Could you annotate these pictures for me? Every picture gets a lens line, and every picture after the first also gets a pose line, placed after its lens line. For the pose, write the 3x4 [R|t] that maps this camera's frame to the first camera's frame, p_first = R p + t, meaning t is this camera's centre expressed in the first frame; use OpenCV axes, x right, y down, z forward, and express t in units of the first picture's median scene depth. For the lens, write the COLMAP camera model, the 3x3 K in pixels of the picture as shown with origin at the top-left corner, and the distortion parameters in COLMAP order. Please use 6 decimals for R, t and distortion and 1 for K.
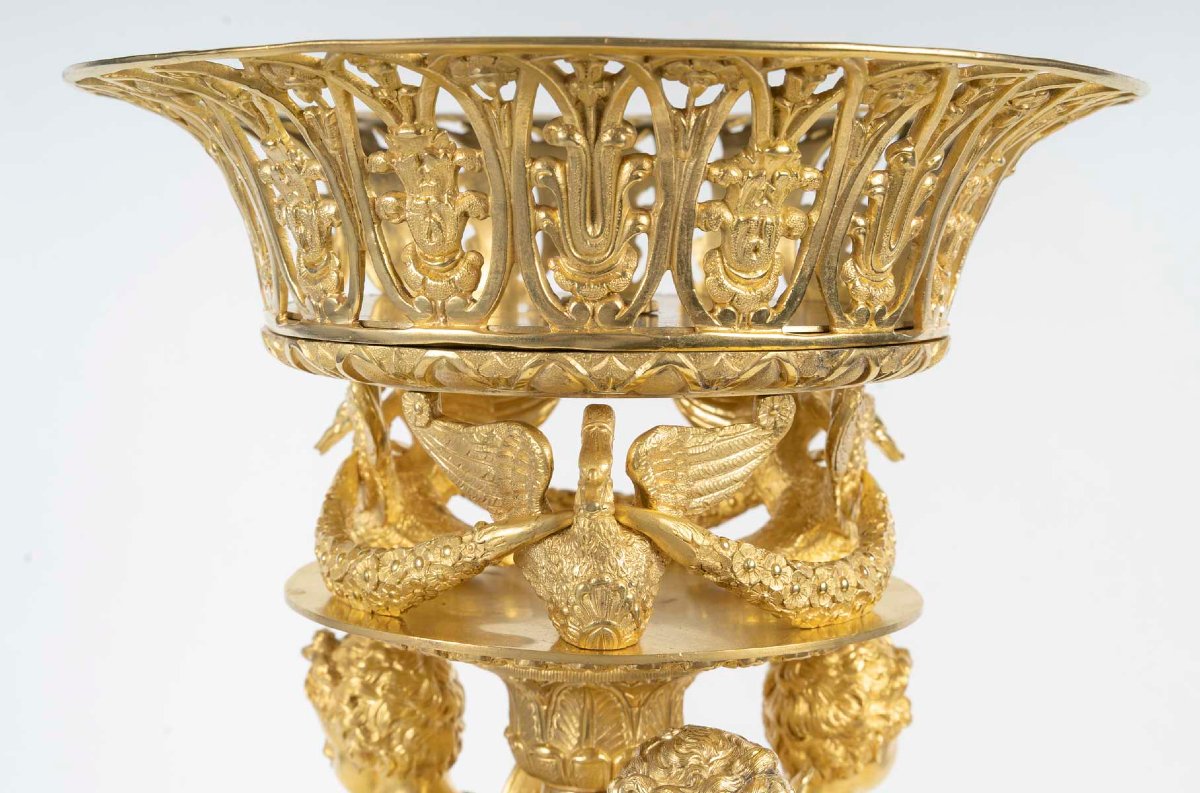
lens RADIAL K [[1788.6, 0, 610.6], [0, 1788.6, 396.5], [0, 0, 1]] dist [0.003764, 0.000000]
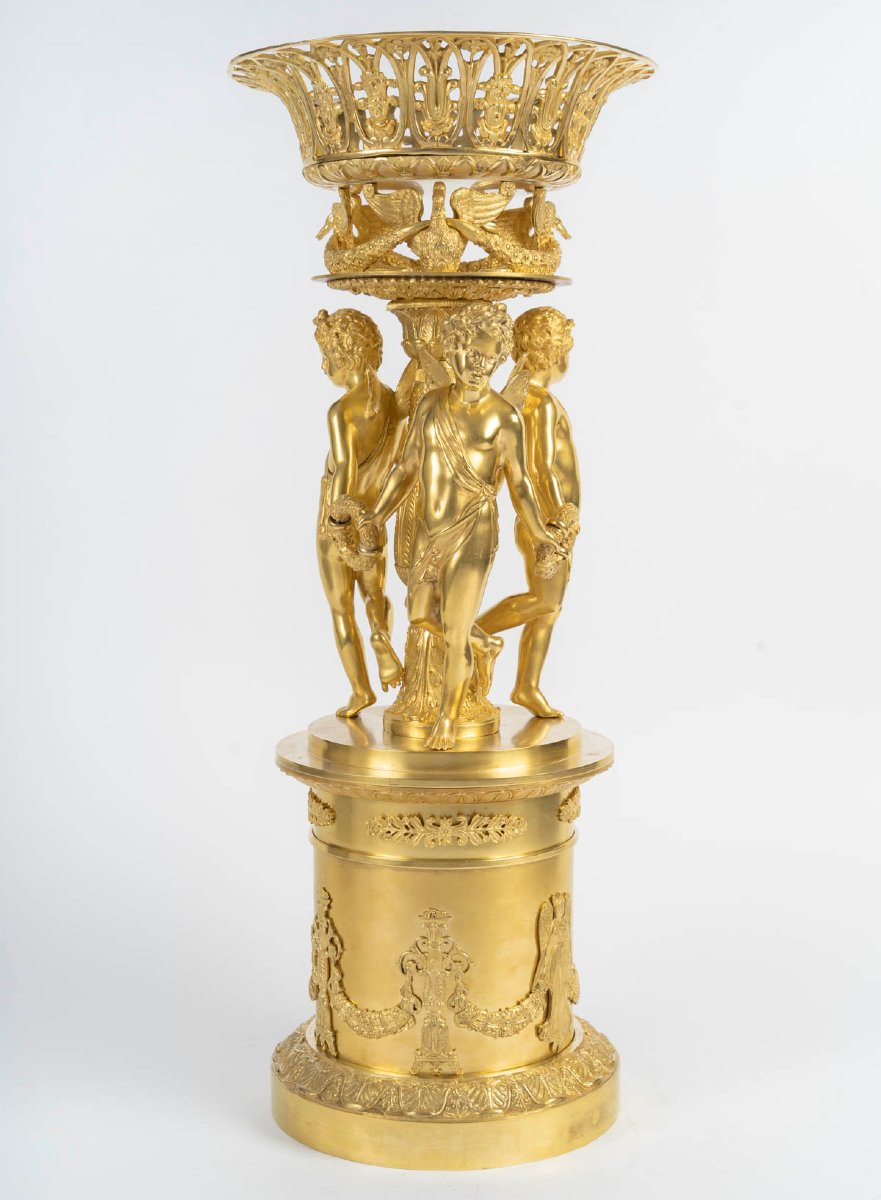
lens RADIAL K [[1836.8, 0, 428.7], [0, 1836.8, 600.9], [0, 0, 1]] dist [0.048846, 0.000000]
pose [[0.999922, -0.008561, -0.009048, -0.003199], [0.008620, 0.999942, 0.006402, 0.612833], [0.008992, -0.006480, 0.999939, -1.744734]]
